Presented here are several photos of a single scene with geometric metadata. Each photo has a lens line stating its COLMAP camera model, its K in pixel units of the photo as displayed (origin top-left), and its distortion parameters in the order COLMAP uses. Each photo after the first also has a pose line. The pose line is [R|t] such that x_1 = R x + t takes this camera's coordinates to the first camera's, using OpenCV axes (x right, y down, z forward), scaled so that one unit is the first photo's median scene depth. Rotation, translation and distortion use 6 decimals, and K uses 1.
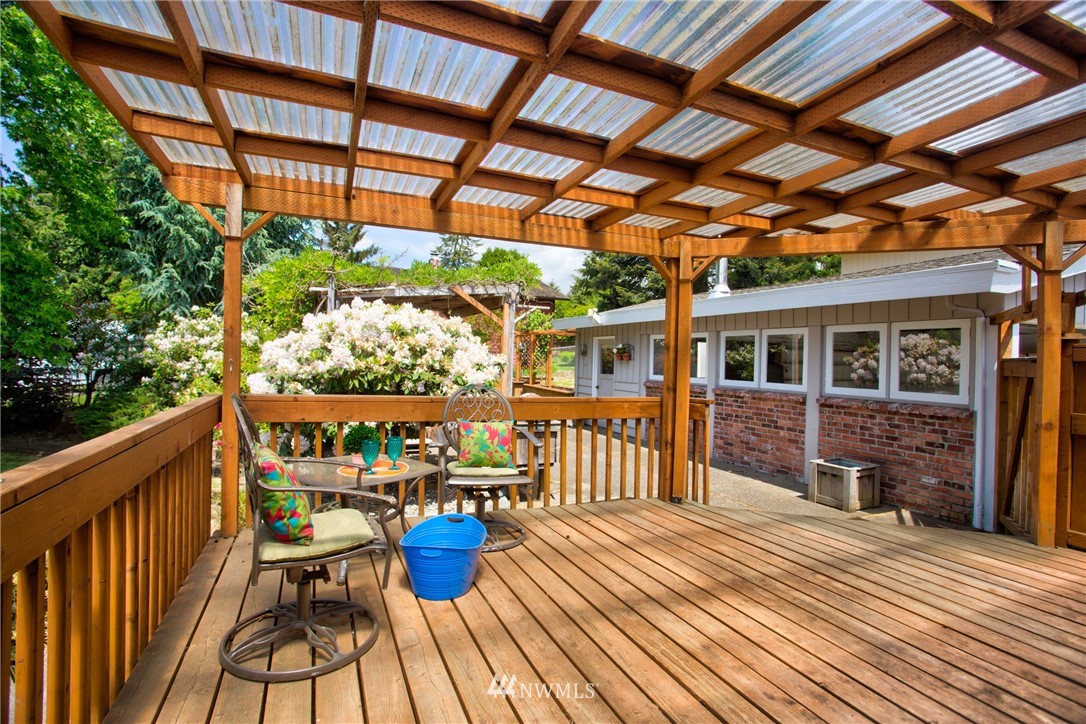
lens RADIAL K [[526.3, 0, 543.0], [0, 526.3, 362.0], [0, 0, 1]] dist [-0.074367, 0.029934]
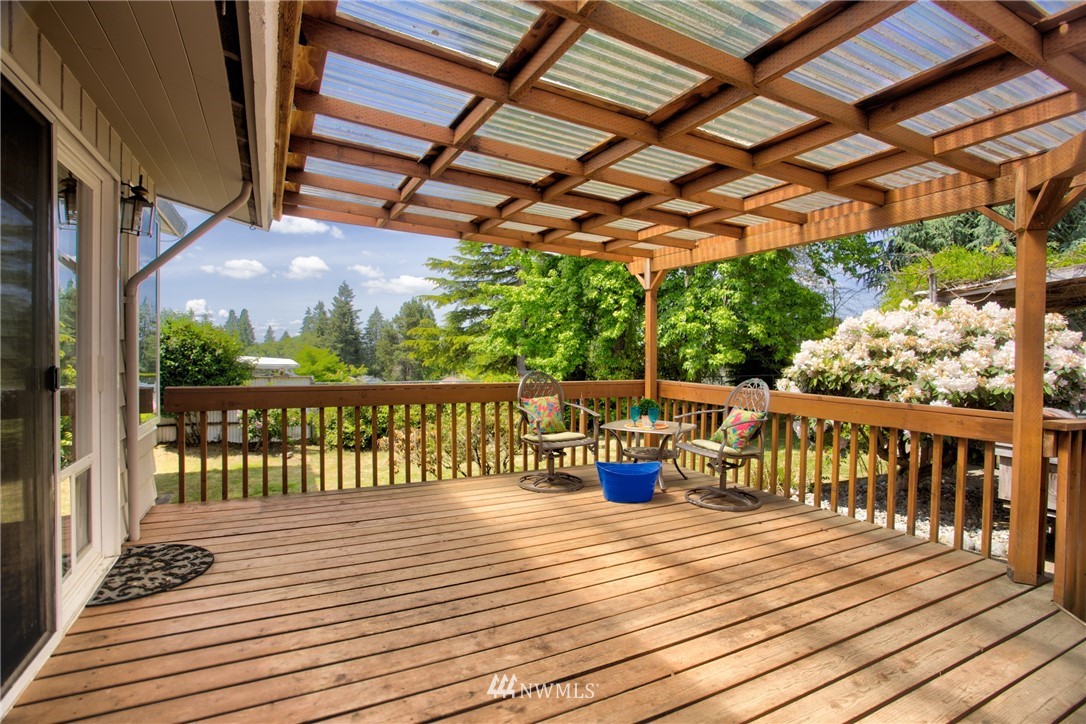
lens RADIAL K [[526.3, 0, 543.0], [0, 526.3, 362.0], [0, 0, 1]] dist [-0.074367, 0.029934]
pose [[0.074563, -0.005721, -0.997200, 1.256773], [-0.013458, 0.999887, -0.006743, 0.021829], [0.997126, 0.013923, 0.074477, 0.558333]]
